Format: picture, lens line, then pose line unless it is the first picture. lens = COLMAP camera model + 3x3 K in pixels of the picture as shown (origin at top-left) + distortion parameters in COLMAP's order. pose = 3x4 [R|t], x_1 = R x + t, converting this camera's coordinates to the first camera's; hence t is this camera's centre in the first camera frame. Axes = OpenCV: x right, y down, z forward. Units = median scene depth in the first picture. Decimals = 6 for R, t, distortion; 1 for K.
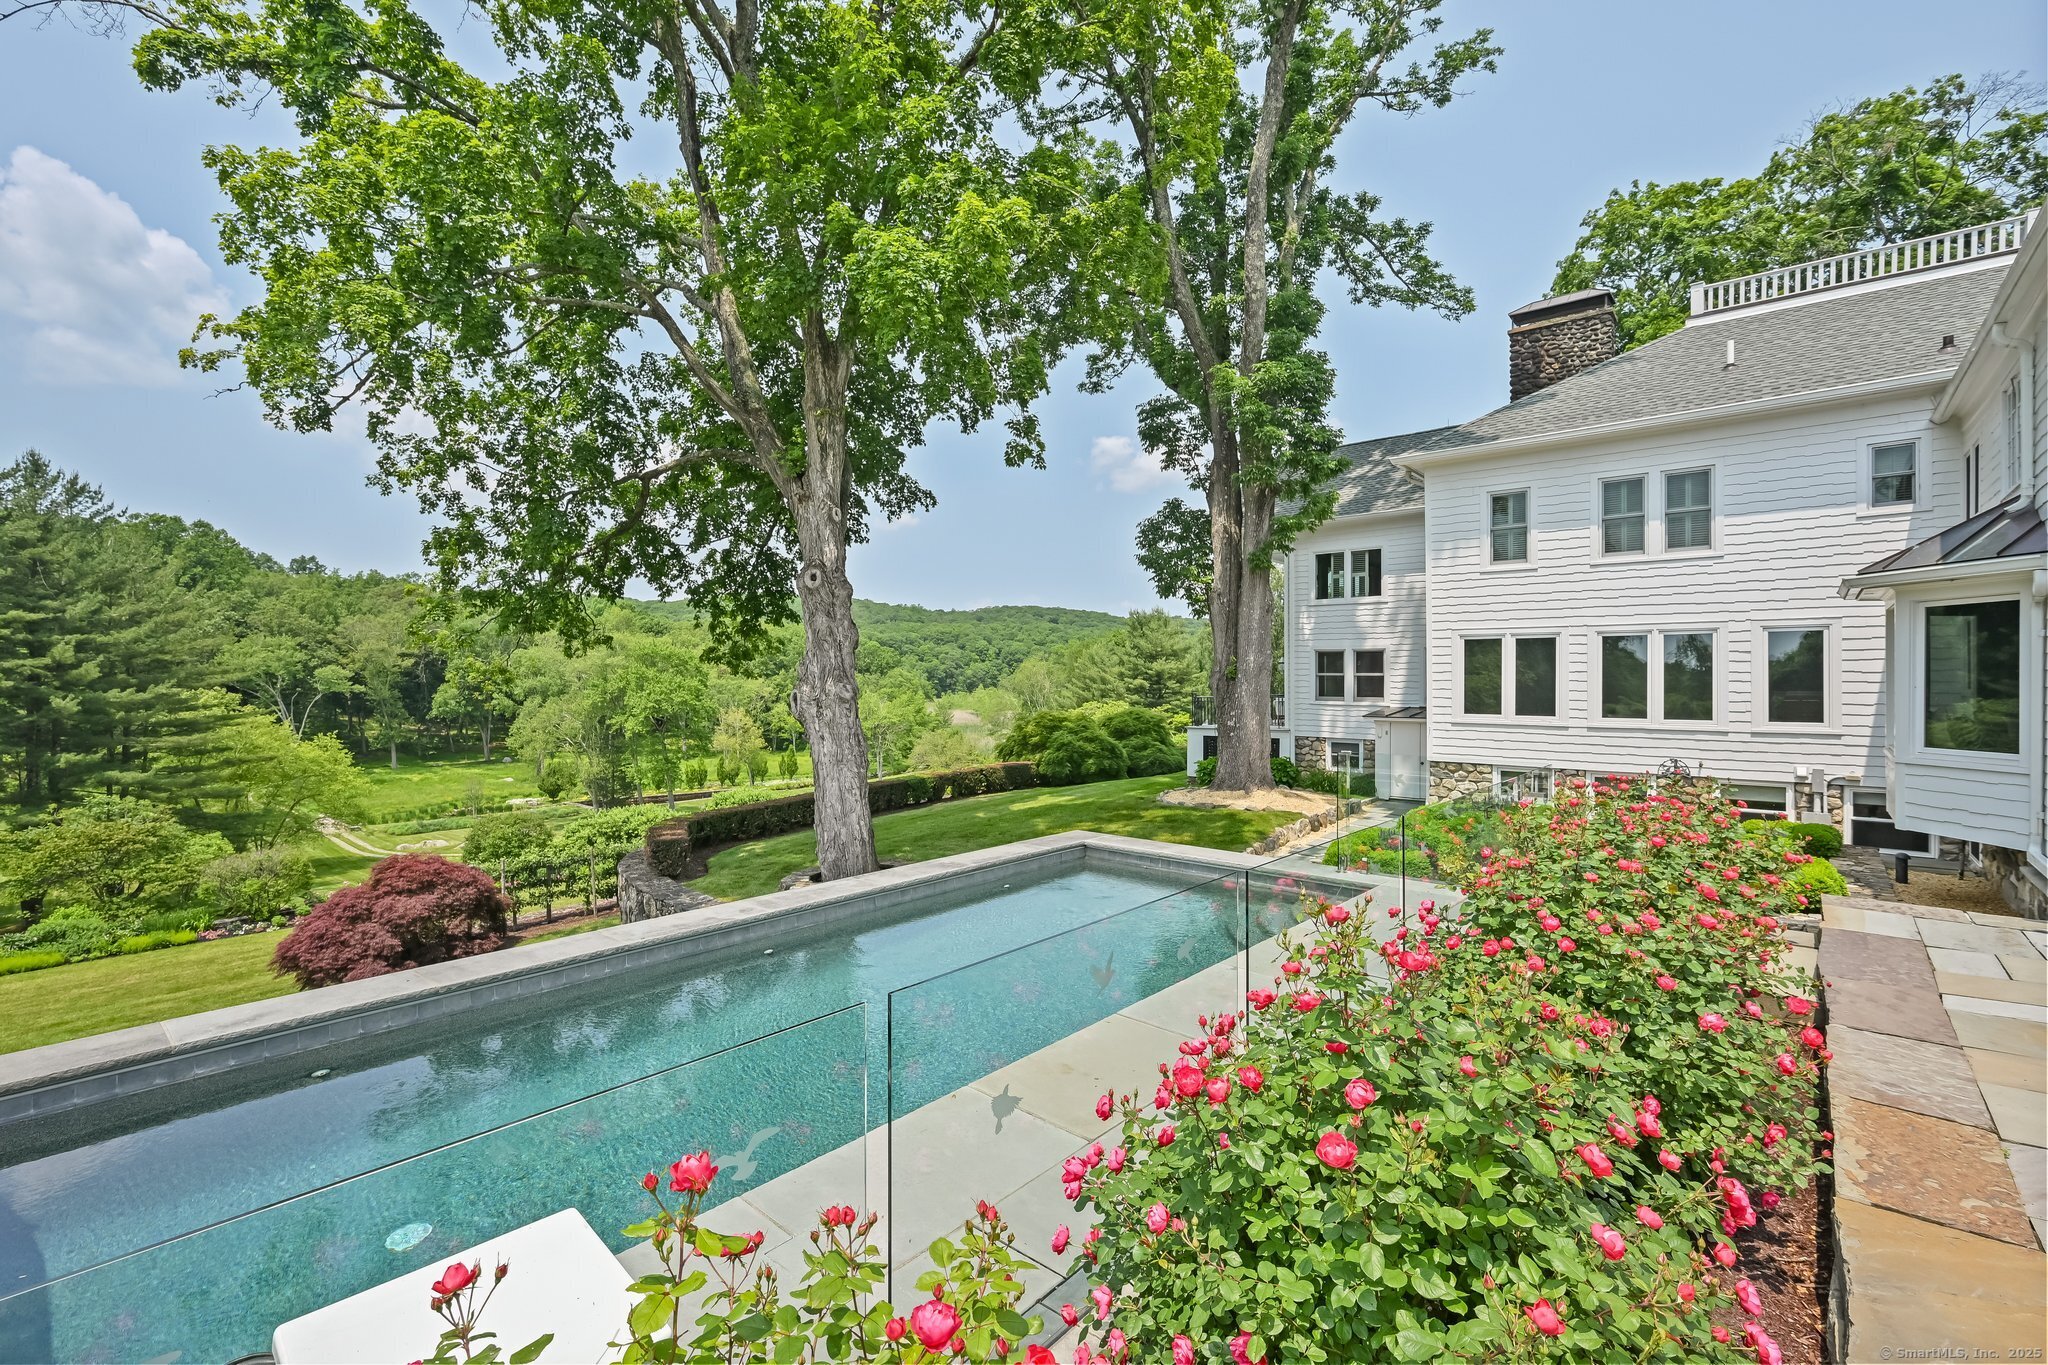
lens RADIAL K [[883.1, 0, 1024.7], [0, 883.1, 678.8], [0, 0, 1]] dist [-0.004922, 0.000379]
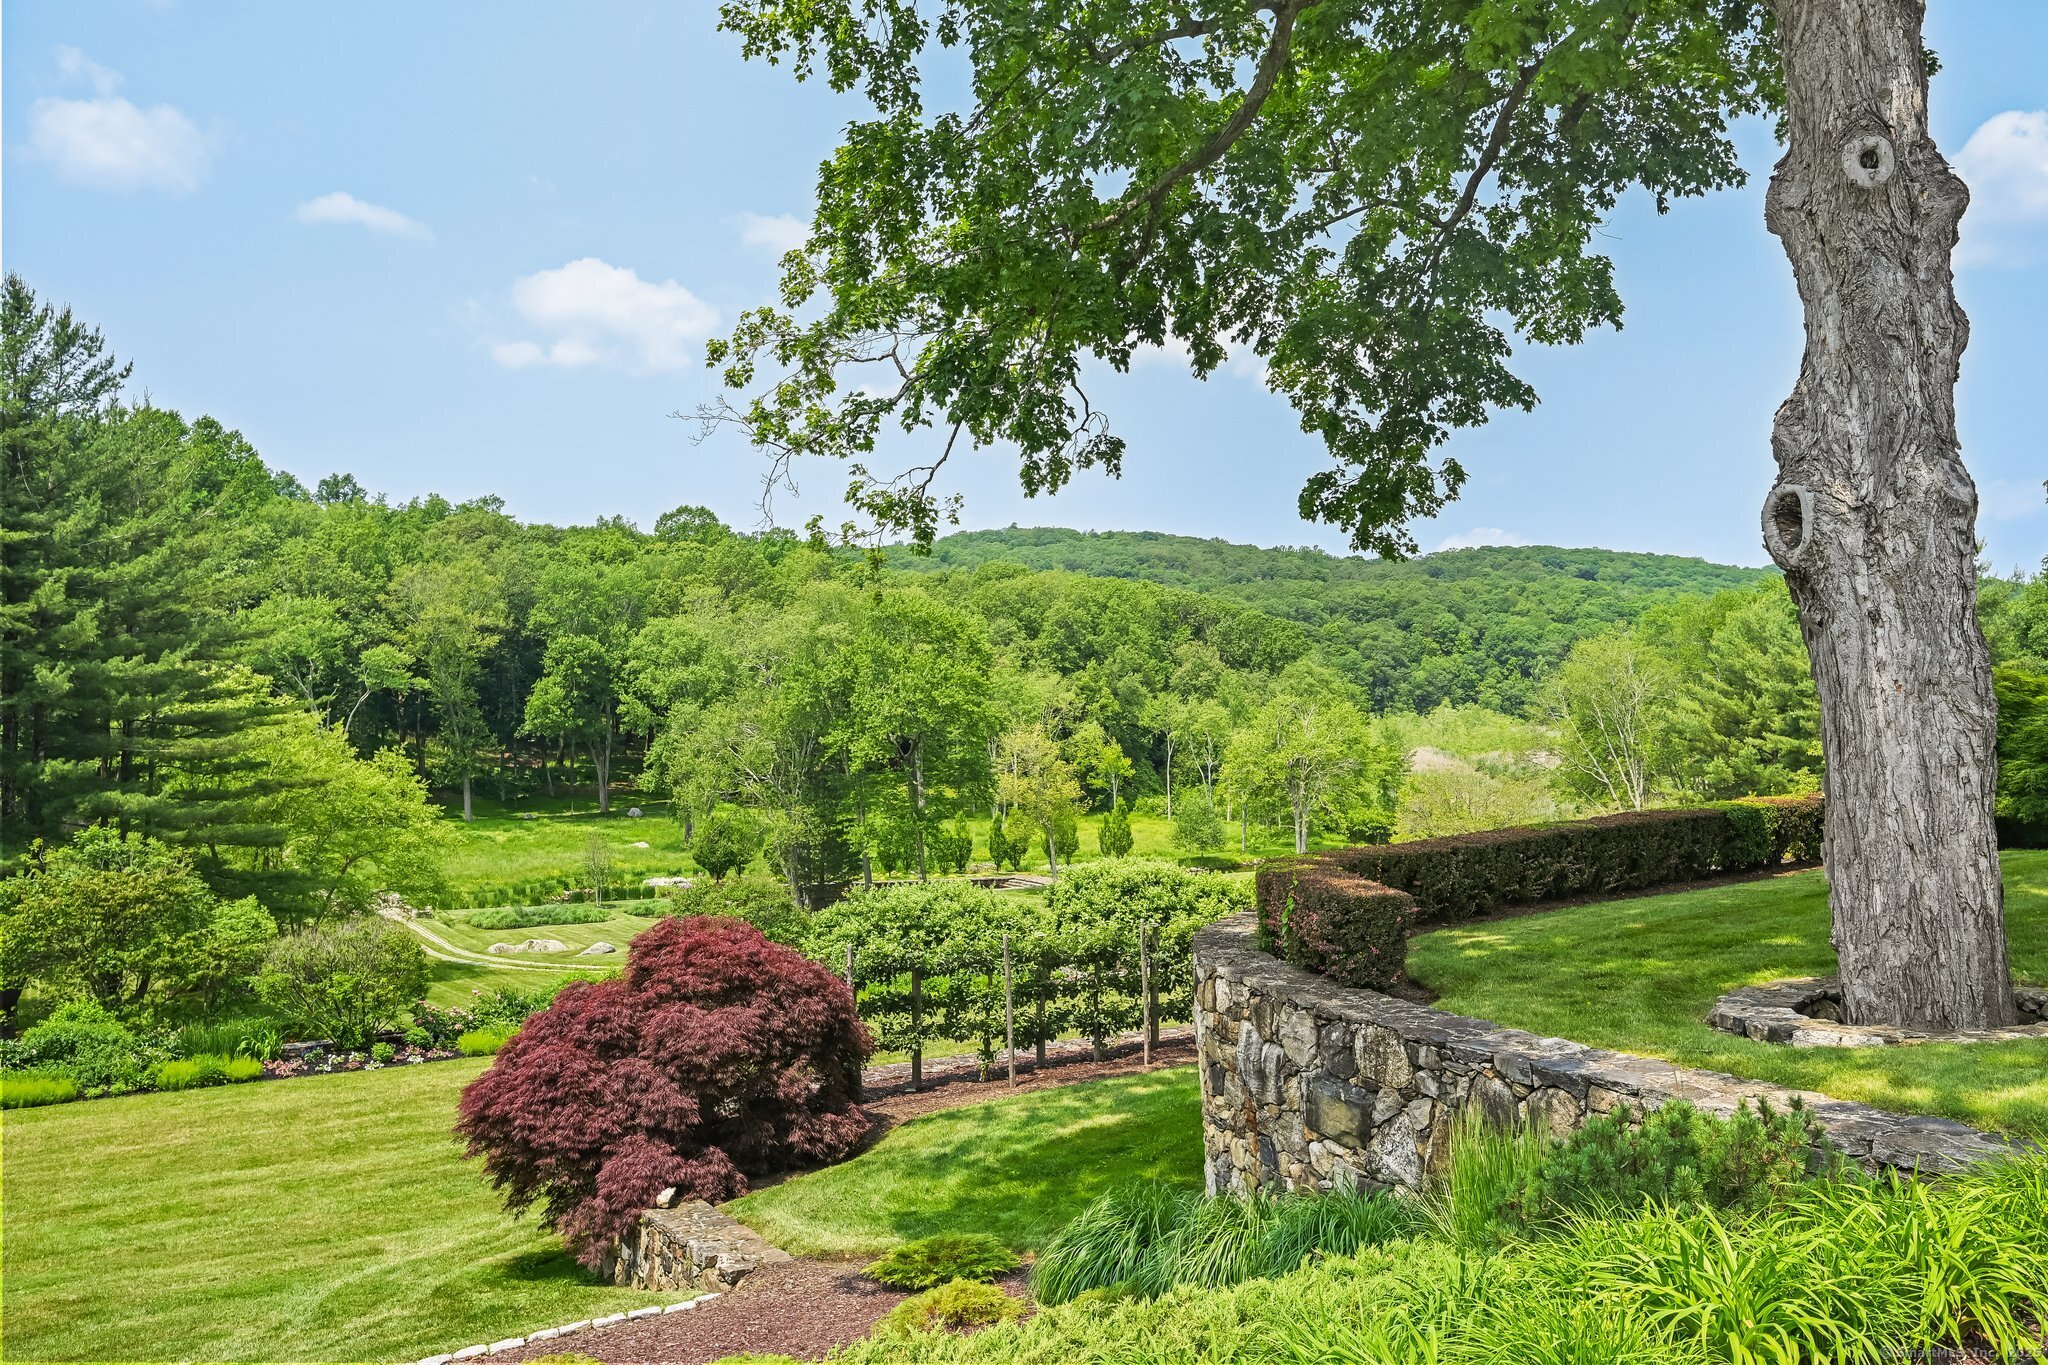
lens RADIAL K [[1675.8, 0, 1022.4], [0, 1675.8, 681.4], [0, 0, 1]] dist [-0.007527, -0.004445]
pose [[0.957802, 0.006840, -0.287348, -0.097347], [-0.008109, 0.999962, -0.003223, 0.026096], [0.287315, 0.005417, 0.957821, 0.069019]]
